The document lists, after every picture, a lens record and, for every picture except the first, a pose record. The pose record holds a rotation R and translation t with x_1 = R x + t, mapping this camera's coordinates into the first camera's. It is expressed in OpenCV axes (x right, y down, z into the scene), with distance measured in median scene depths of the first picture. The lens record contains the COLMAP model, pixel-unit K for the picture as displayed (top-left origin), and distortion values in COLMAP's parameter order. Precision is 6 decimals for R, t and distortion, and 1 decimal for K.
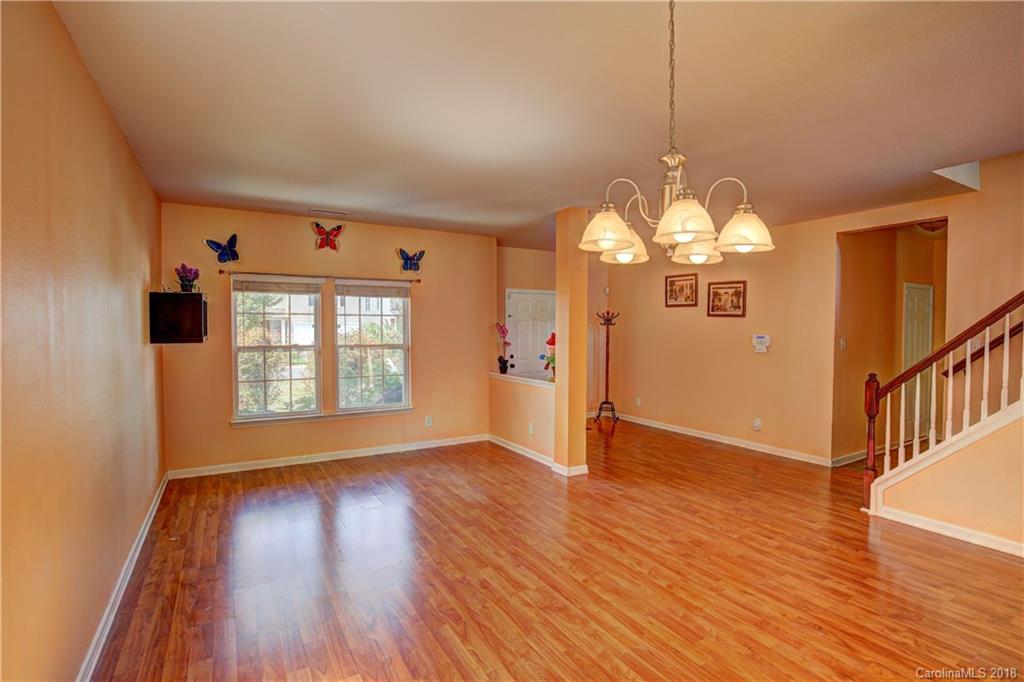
lens RADIAL K [[473.0, 0, 501.2], [0, 473.0, 340.6], [0, 0, 1]] dist [-0.027614, 0.000584]
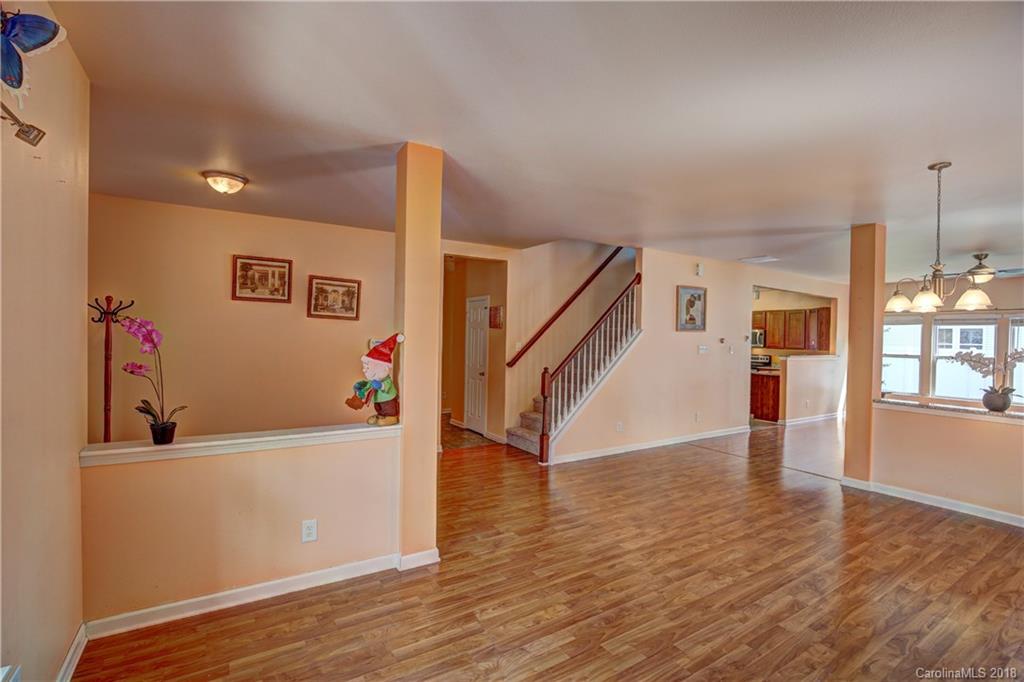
lens RADIAL K [[473.0, 0, 501.2], [0, 473.0, 340.6], [0, 0, 1]] dist [-0.027614, 0.000584]
pose [[-0.032969, -0.014053, 0.999358, -0.648094], [0.008289, 0.999863, 0.014334, -0.033564], [-0.999422, 0.008757, -0.032848, 1.185480]]
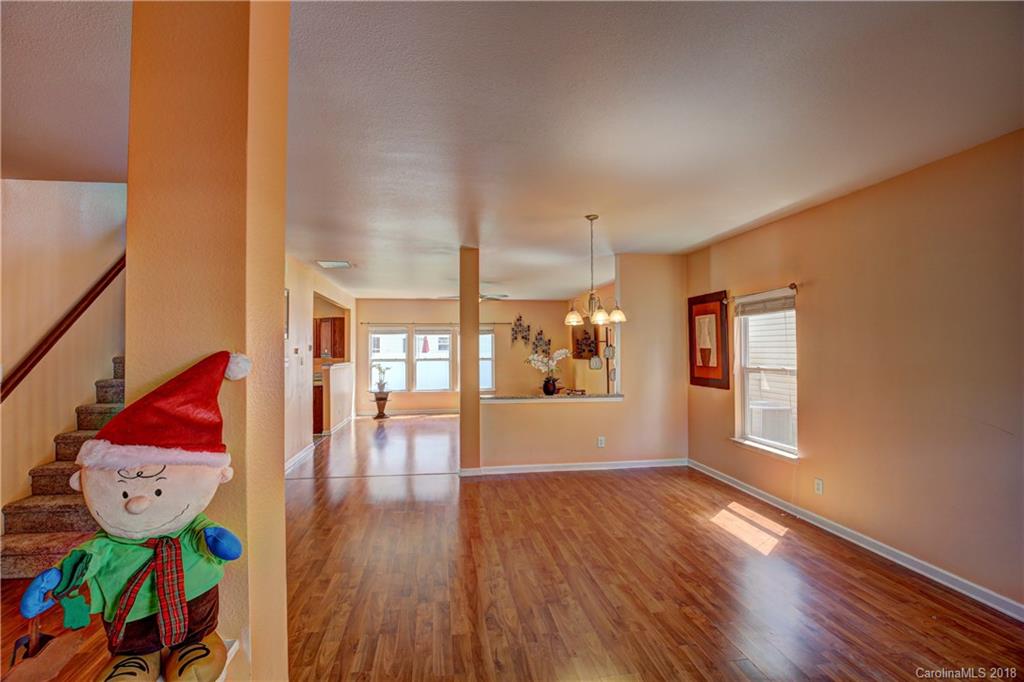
lens RADIAL K [[470.3, 0, 512.0], [0, 470.3, 341.0], [0, 0, 1]] dist [-0.027714, 0.000112]
pose [[-0.936243, 0.005557, 0.351310, -0.069922], [0.009480, 0.999910, 0.009448, -0.041296], [-0.351226, 0.012176, -0.936212, 1.504028]]
